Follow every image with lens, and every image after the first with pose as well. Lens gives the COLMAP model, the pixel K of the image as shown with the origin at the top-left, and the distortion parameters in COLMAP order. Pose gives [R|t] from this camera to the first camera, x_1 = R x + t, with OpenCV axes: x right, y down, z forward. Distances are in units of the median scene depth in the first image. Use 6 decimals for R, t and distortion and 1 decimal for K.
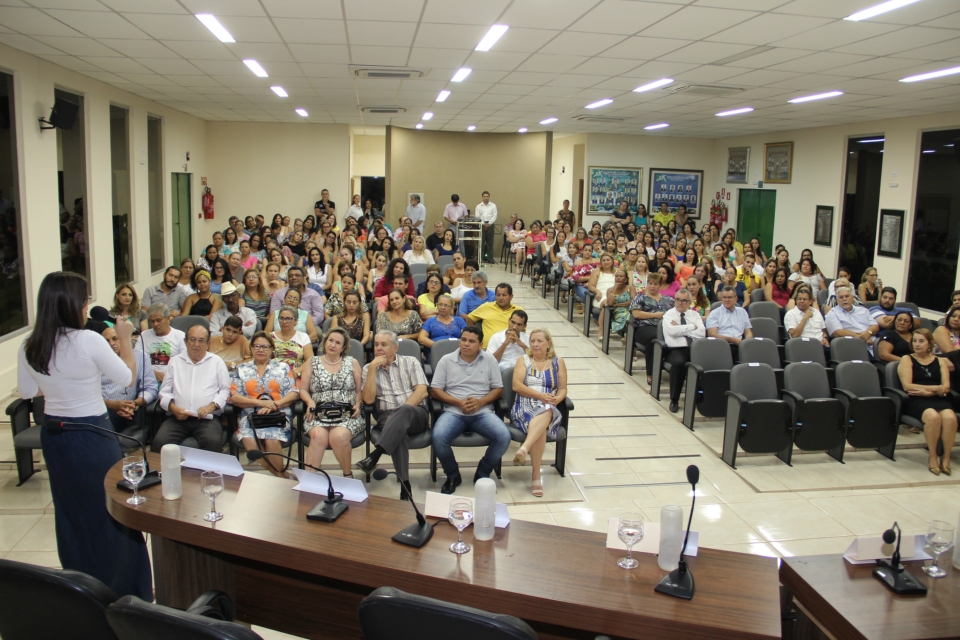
lens RADIAL K [[792.1, 0, 480.0], [0, 792.1, 320.0], [0, 0, 1]] dist [-0.174019, 0.143346]
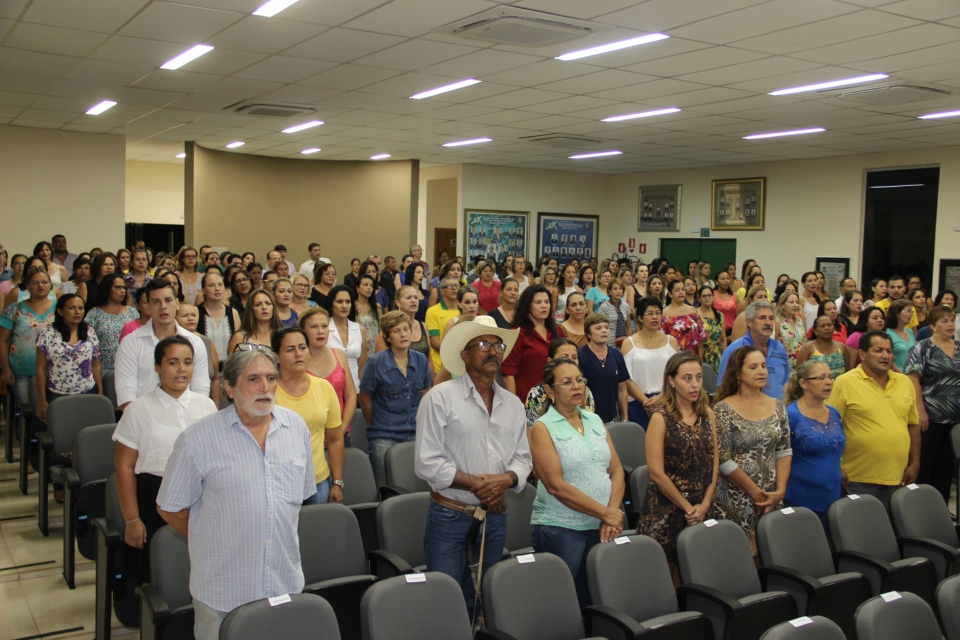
lens RADIAL K [[976.0, 0, 489.5], [0, 976.0, 336.9], [0, 0, 1]] dist [-0.128583, 0.311634]
pose [[0.910153, -0.039406, 0.412394, -0.242638], [0.069134, 0.995954, -0.057410, -0.029638], [-0.408463, 0.080763, 0.909195, 0.209898]]
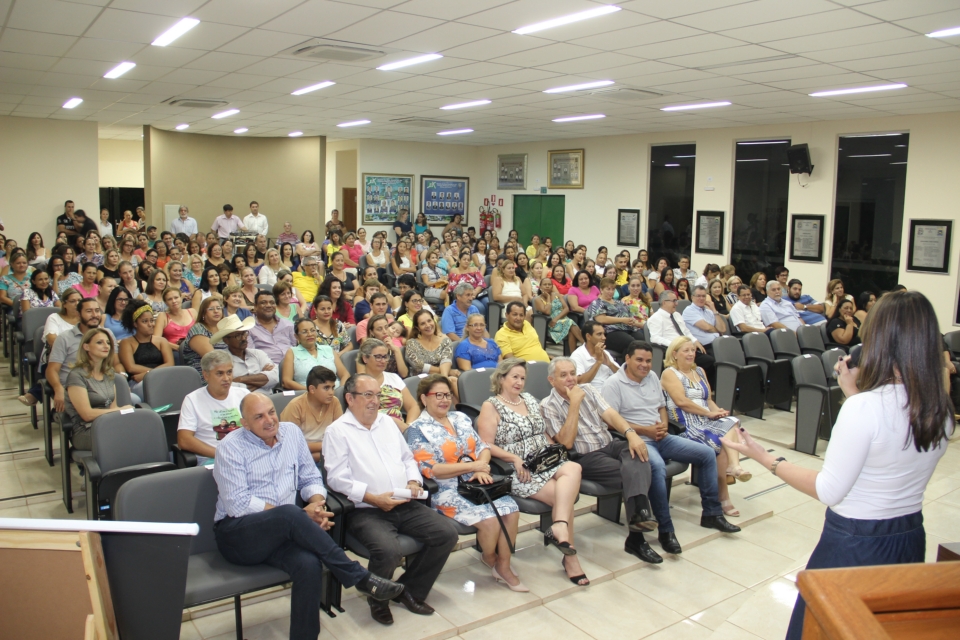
lens RADIAL K [[792.1, 0, 480.0], [0, 792.1, 320.0], [0, 0, 1]] dist [-0.174019, 0.143346]
pose [[0.882590, -0.072824, 0.464469, -0.213933], [0.080373, 0.996758, 0.003554, -0.013185], [-0.463222, 0.034194, 0.885582, 0.114501]]
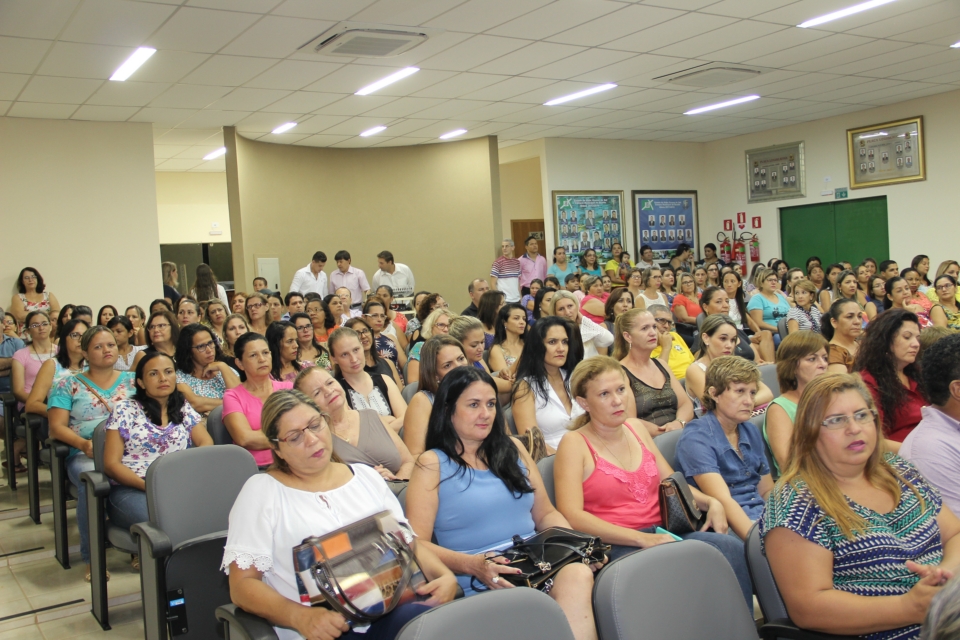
lens RADIAL K [[976.0, 0, 489.5], [0, 976.0, 336.9], [0, 0, 1]] dist [-0.128583, 0.311634]
pose [[0.898917, -0.108534, 0.424463, -0.267731], [0.157587, 0.984086, -0.082107, -0.035206], [-0.408797, 0.140697, 0.901715, 0.402234]]
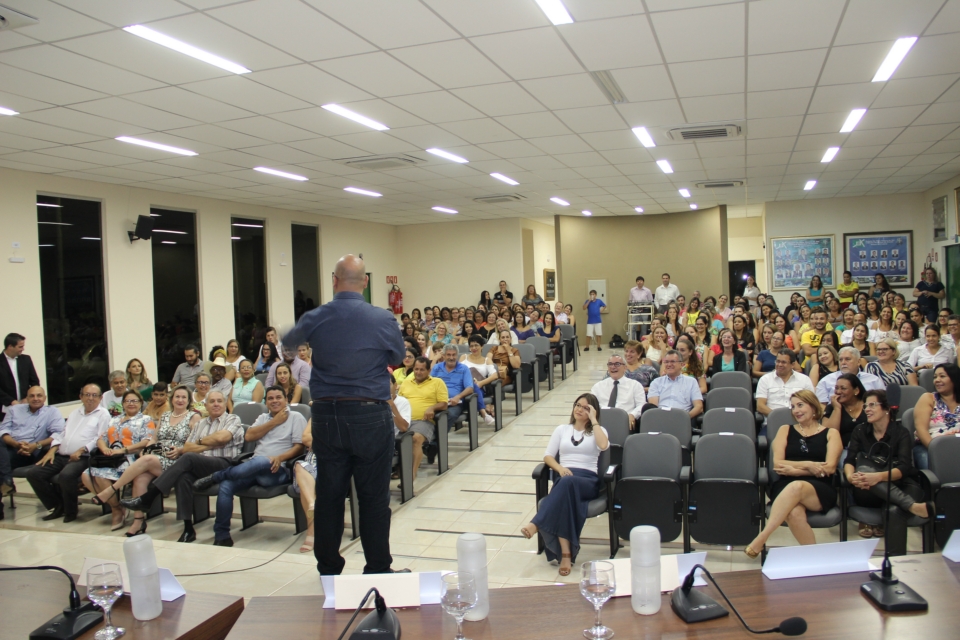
lens RADIAL K [[792.1, 0, 480.0], [0, 792.1, 320.0], [0, 0, 1]] dist [-0.174019, 0.143346]
pose [[0.892221, -0.046002, -0.449251, 0.268890], [-0.012099, 0.992006, -0.125606, 0.019124], [0.451438, 0.117504, 0.884532, 0.064386]]
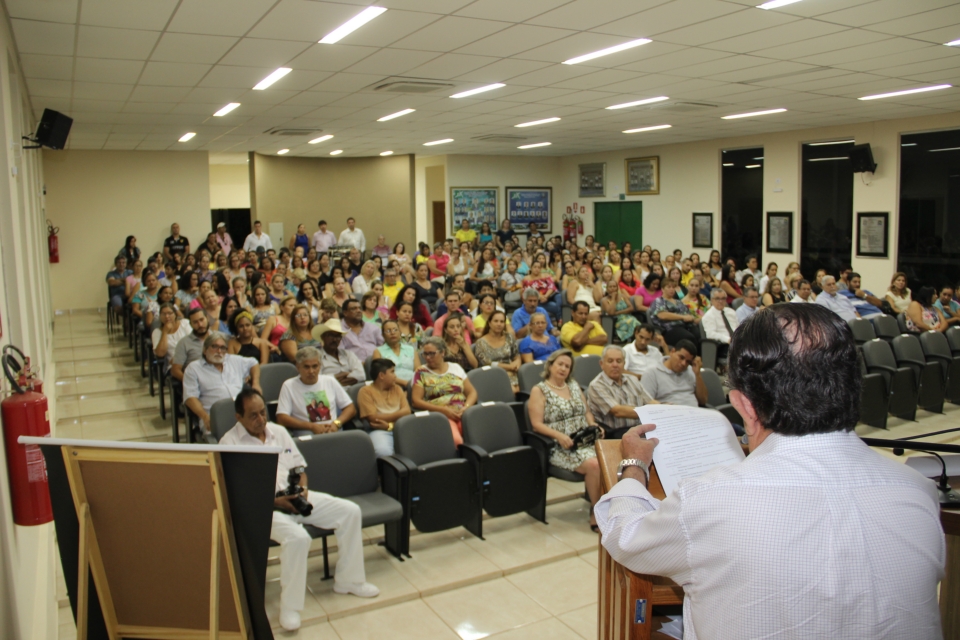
lens RADIAL K [[788.0, 0, 483.6], [0, 788.0, 315.4], [0, 0, 1]] dist [-0.183075, 0.143330]
pose [[0.931314, -0.087596, 0.353527, -0.216857], [0.101576, 0.994603, -0.021146, -0.007680], [-0.349767, 0.055604, 0.935185, 0.059180]]
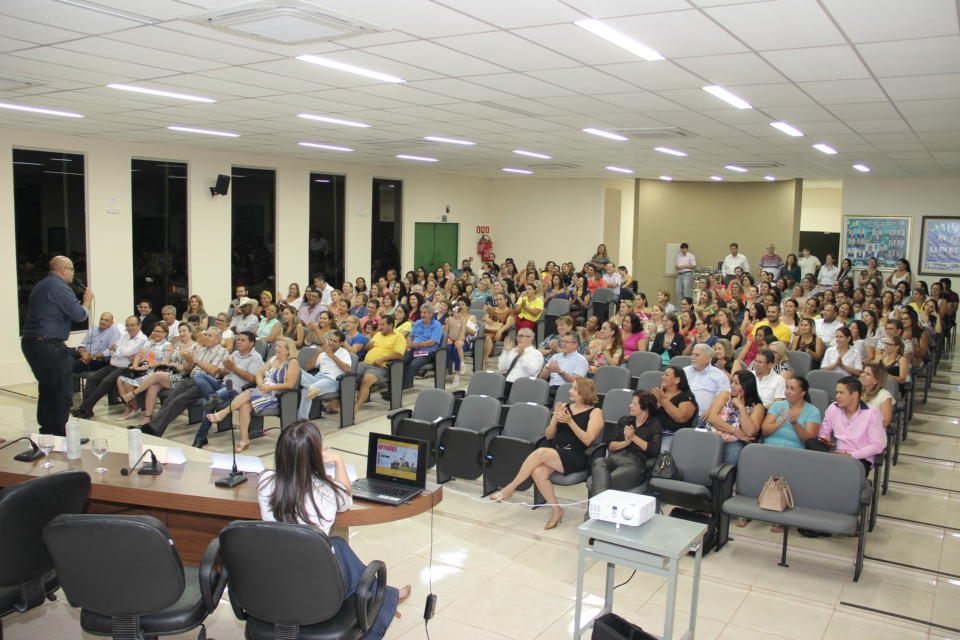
lens RADIAL K [[816.1, 0, 457.7], [0, 816.1, 325.1], [0, 0, 1]] dist [-0.221863, 0.201113]
pose [[0.749804, 0.066119, -0.658348, 0.453778], [-0.109732, 0.993642, -0.025182, -0.000886], [0.652497, 0.091124, 0.752292, 0.060210]]
